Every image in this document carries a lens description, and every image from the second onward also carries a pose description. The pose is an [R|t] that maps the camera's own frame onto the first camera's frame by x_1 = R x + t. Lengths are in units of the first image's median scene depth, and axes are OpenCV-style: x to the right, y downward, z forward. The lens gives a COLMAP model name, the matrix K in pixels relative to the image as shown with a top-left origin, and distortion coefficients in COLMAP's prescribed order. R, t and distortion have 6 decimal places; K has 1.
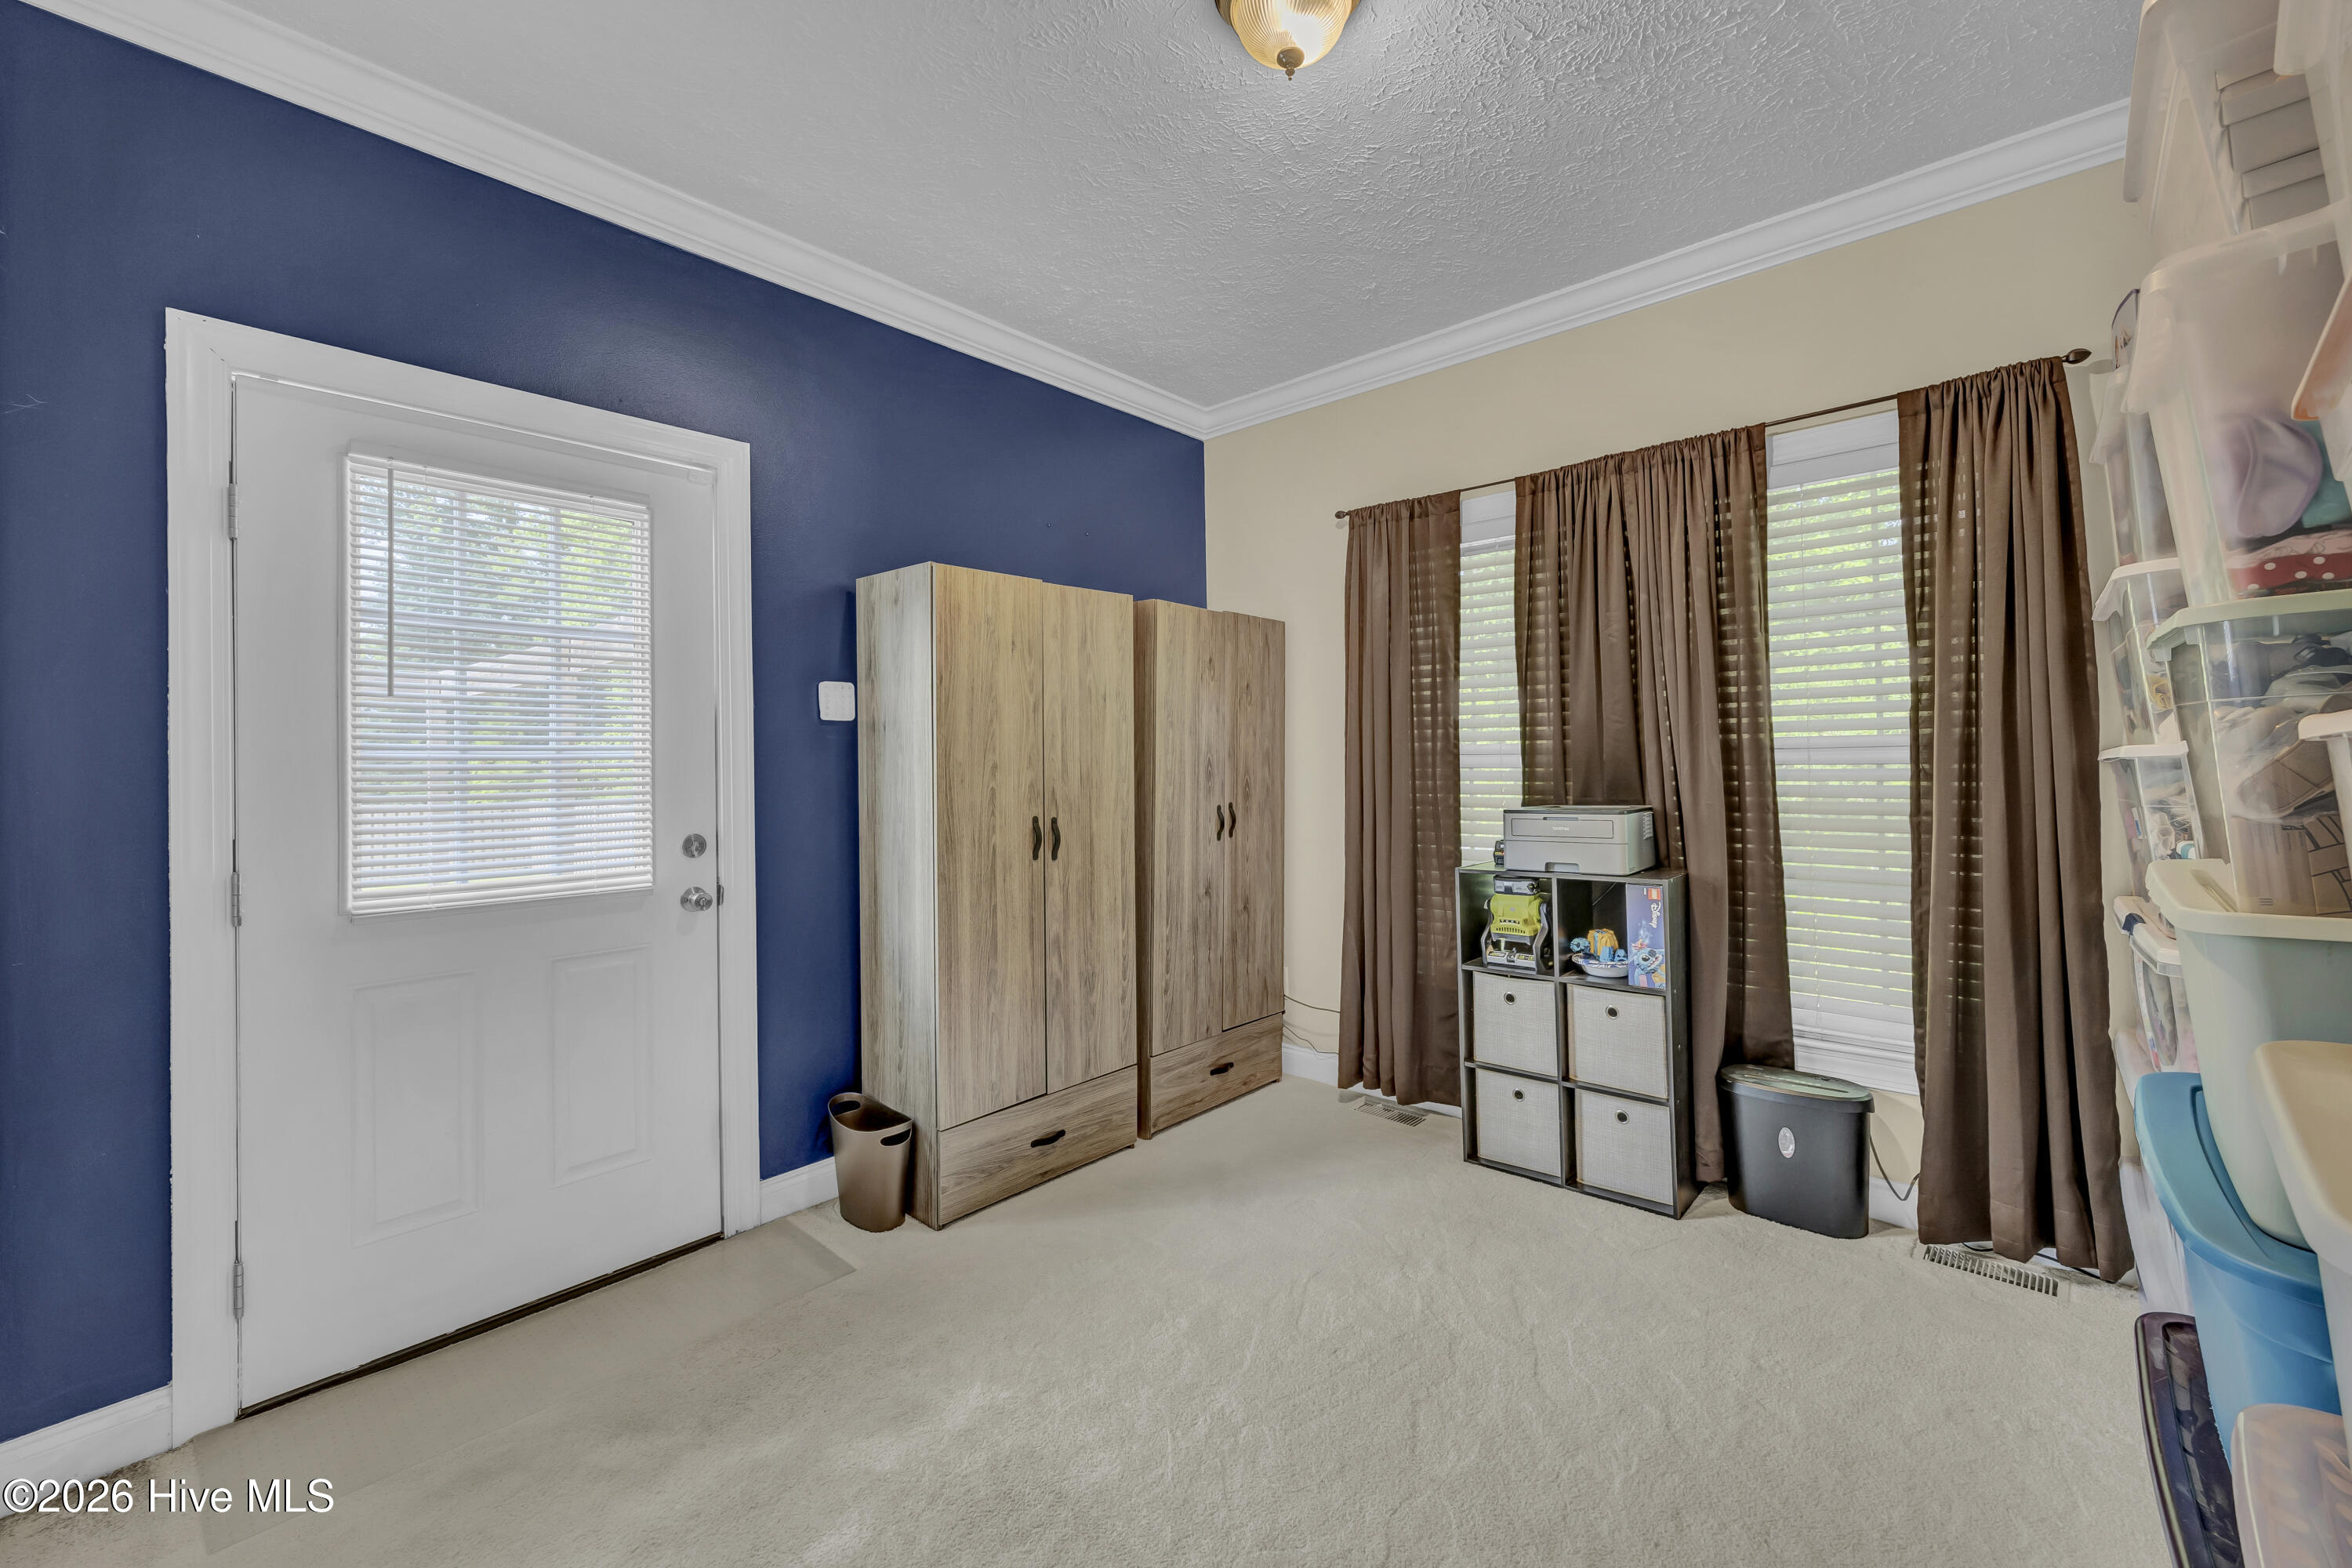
lens RADIAL K [[903.7, 0, 1177.0], [0, 903.7, 770.6], [0, 0, 1]] dist [-0.003649, -0.000561]
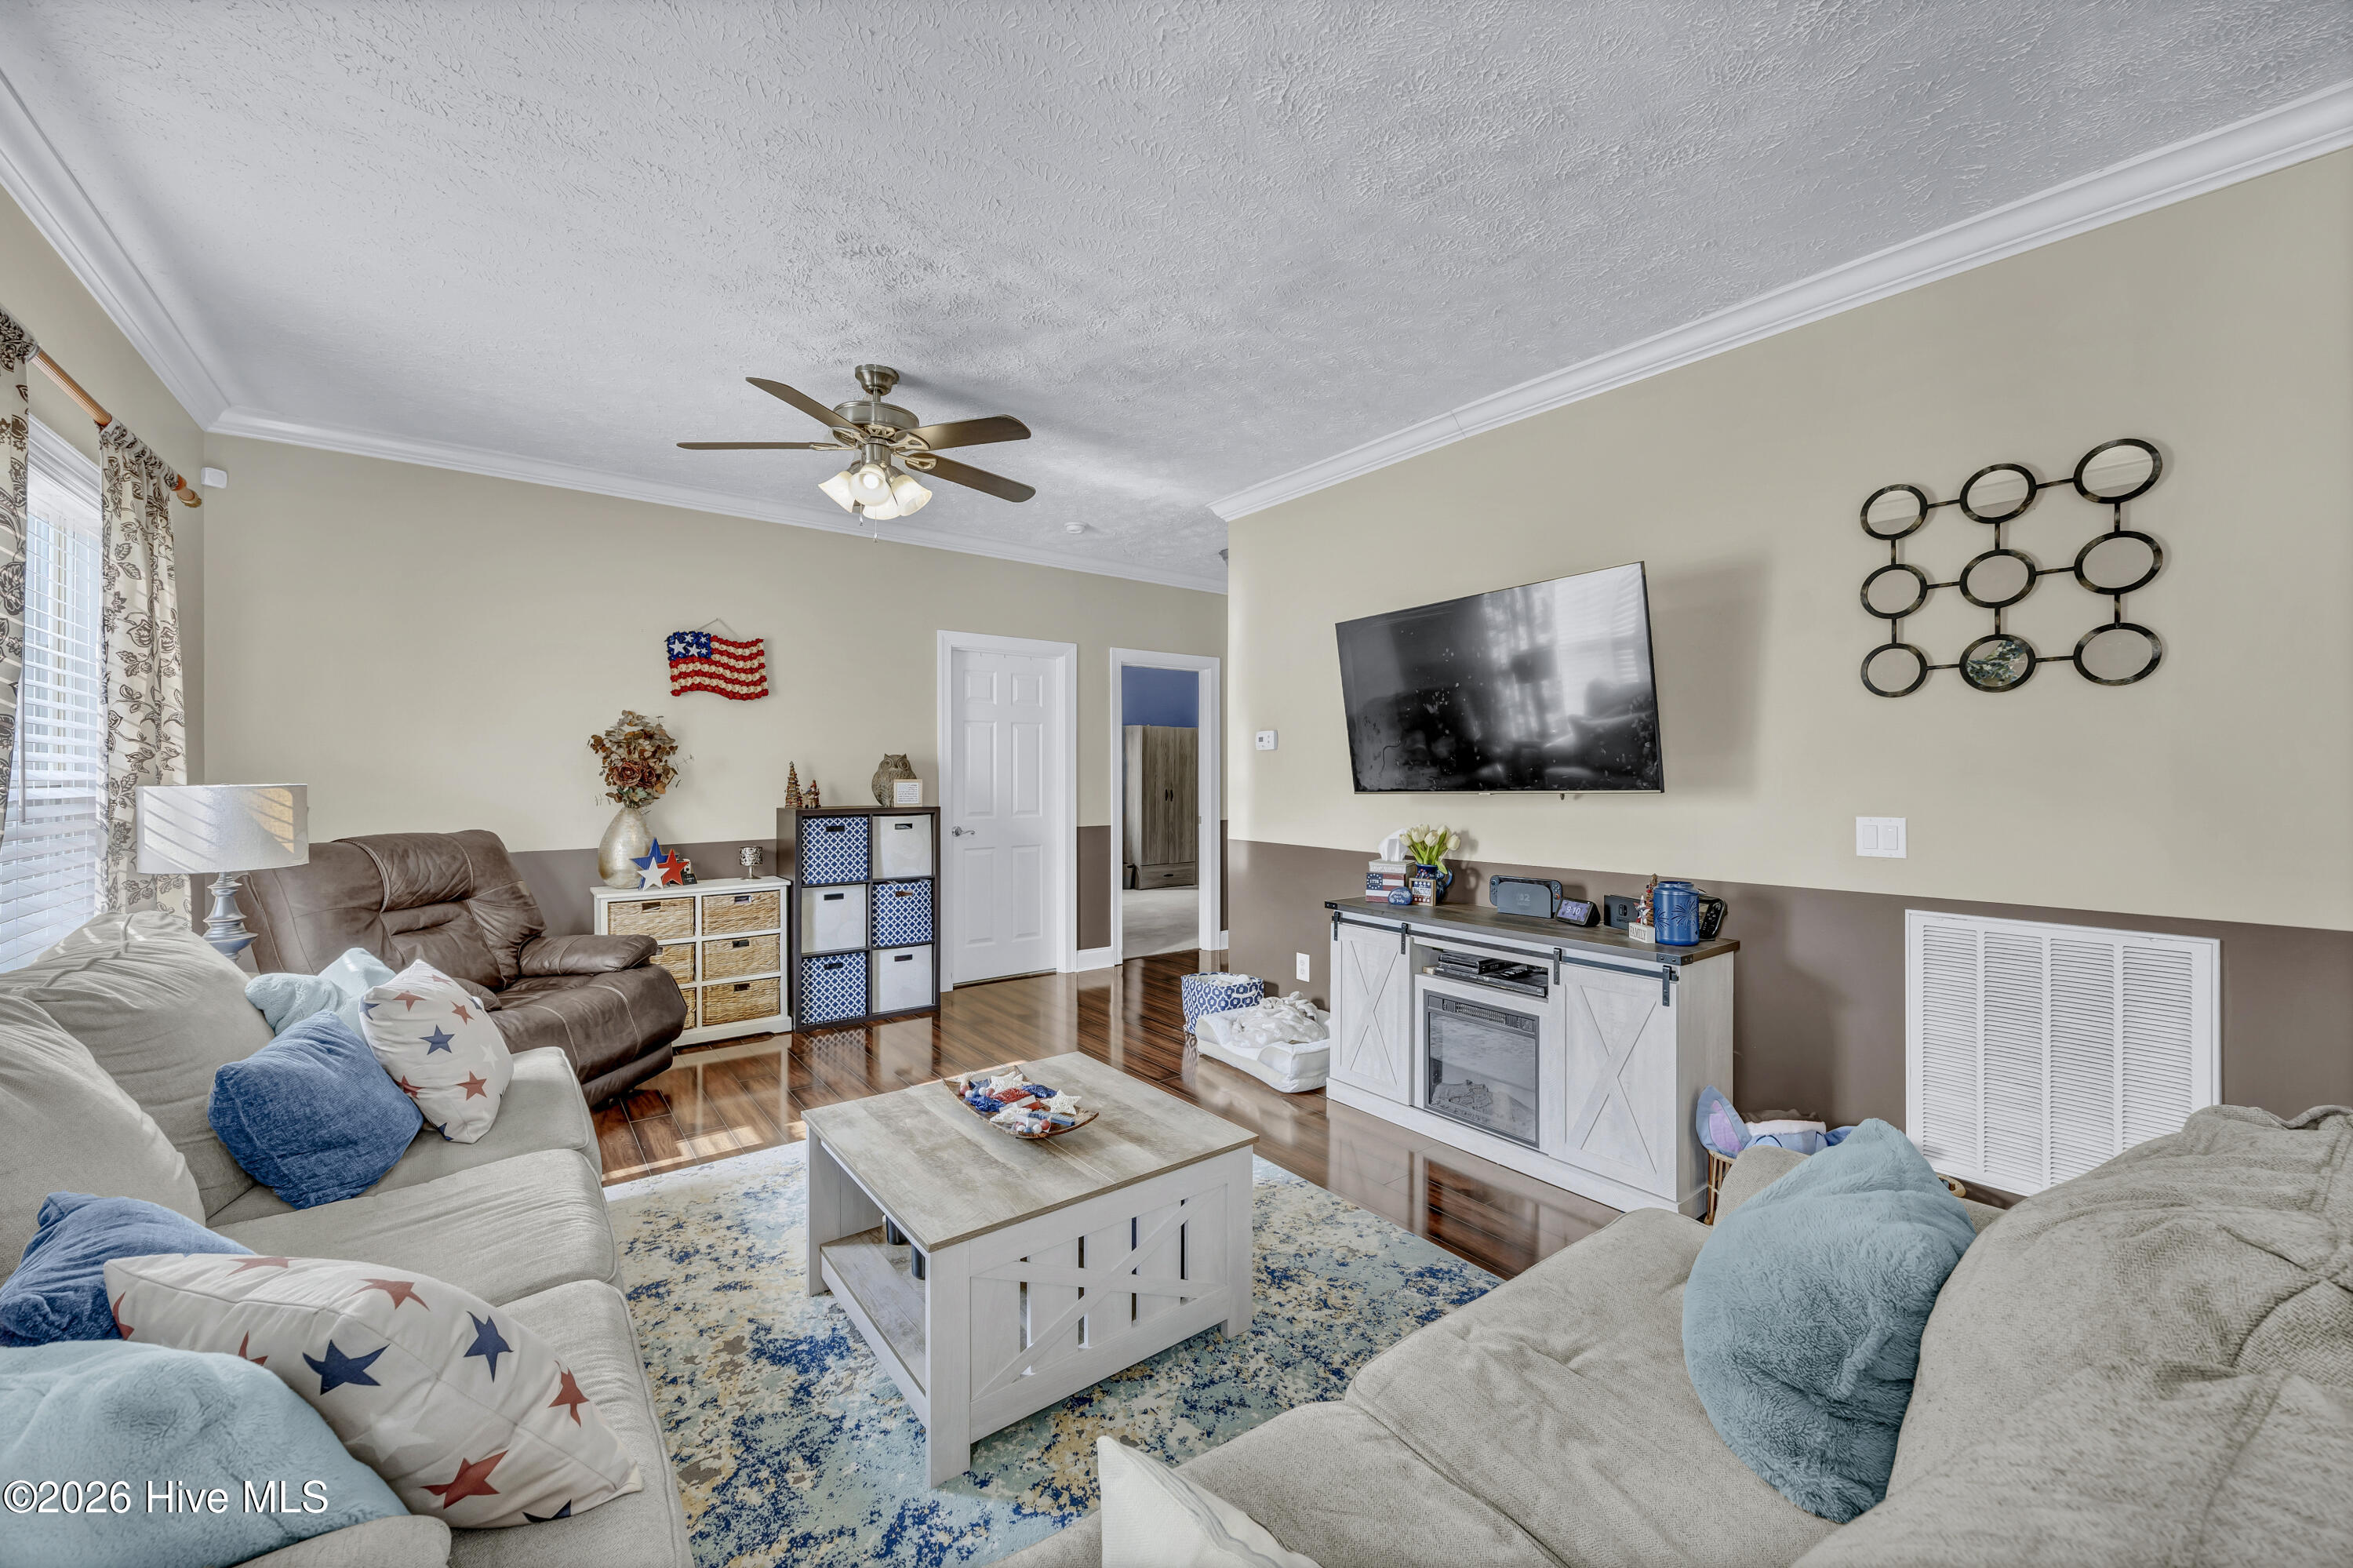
lens RADIAL K [[904.1, 0, 1176.0], [0, 904.1, 780.1], [0, 0, 1]] dist [-0.003649, -0.000561]
pose [[0.983431, 0.014483, -0.180706, 0.580540], [-0.012759, 0.999861, 0.010696, -0.030706], [0.180836, -0.008213, 0.983479, -2.790993]]
